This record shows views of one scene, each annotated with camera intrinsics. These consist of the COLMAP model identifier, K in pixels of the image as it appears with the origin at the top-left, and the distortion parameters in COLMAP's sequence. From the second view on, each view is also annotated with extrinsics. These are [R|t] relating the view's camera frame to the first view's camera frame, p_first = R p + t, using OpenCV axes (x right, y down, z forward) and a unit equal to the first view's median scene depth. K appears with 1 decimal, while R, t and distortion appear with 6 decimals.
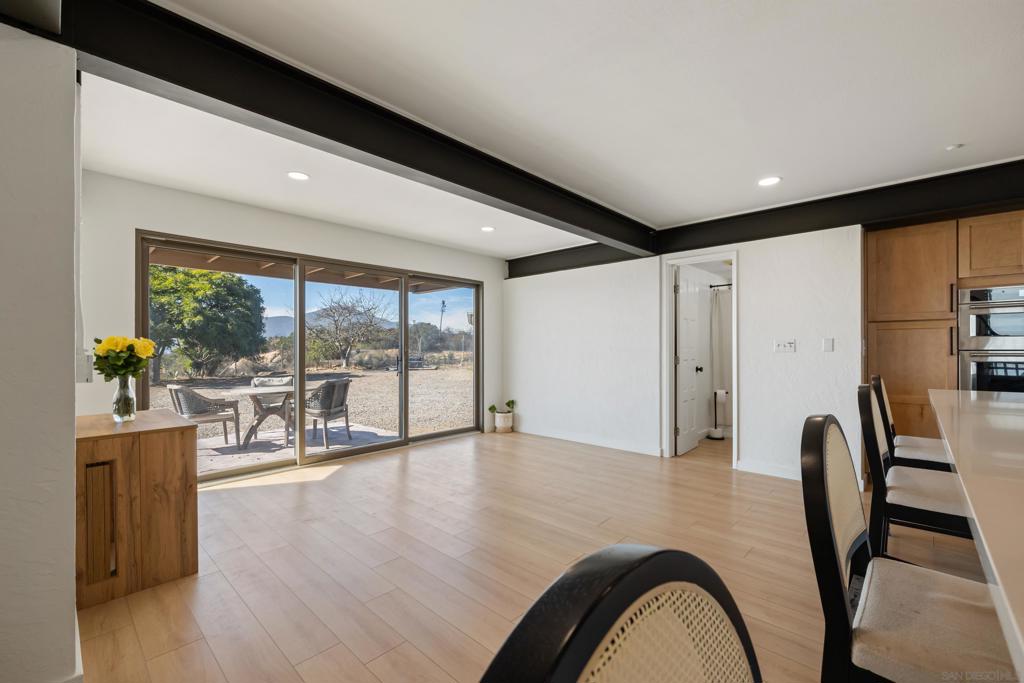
lens RADIAL K [[436.3, 0, 516.0], [0, 436.3, 345.9], [0, 0, 1]] dist [0.005438, -0.000272]
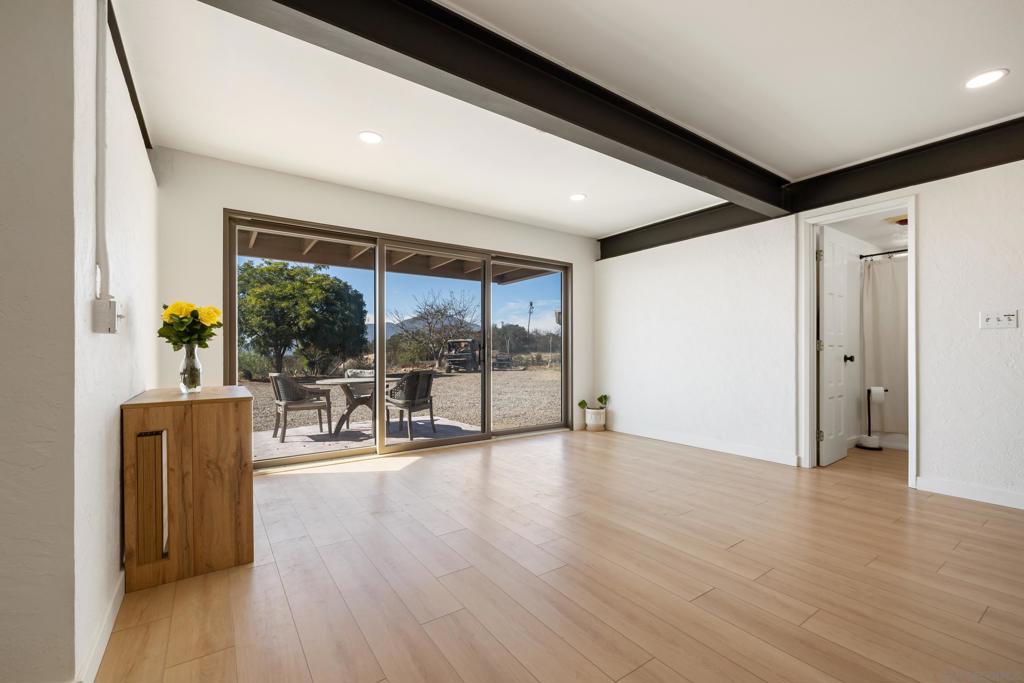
lens RADIAL K [[436.3, 0, 514.2], [0, 436.3, 350.4], [0, 0, 1]] dist [0.005438, -0.000272]
pose [[0.979001, -0.000125, -0.203857, -0.010529], [0.000188, 1.000000, 0.000290, 0.040611], [0.203857, -0.000323, 0.979001, 0.111599]]
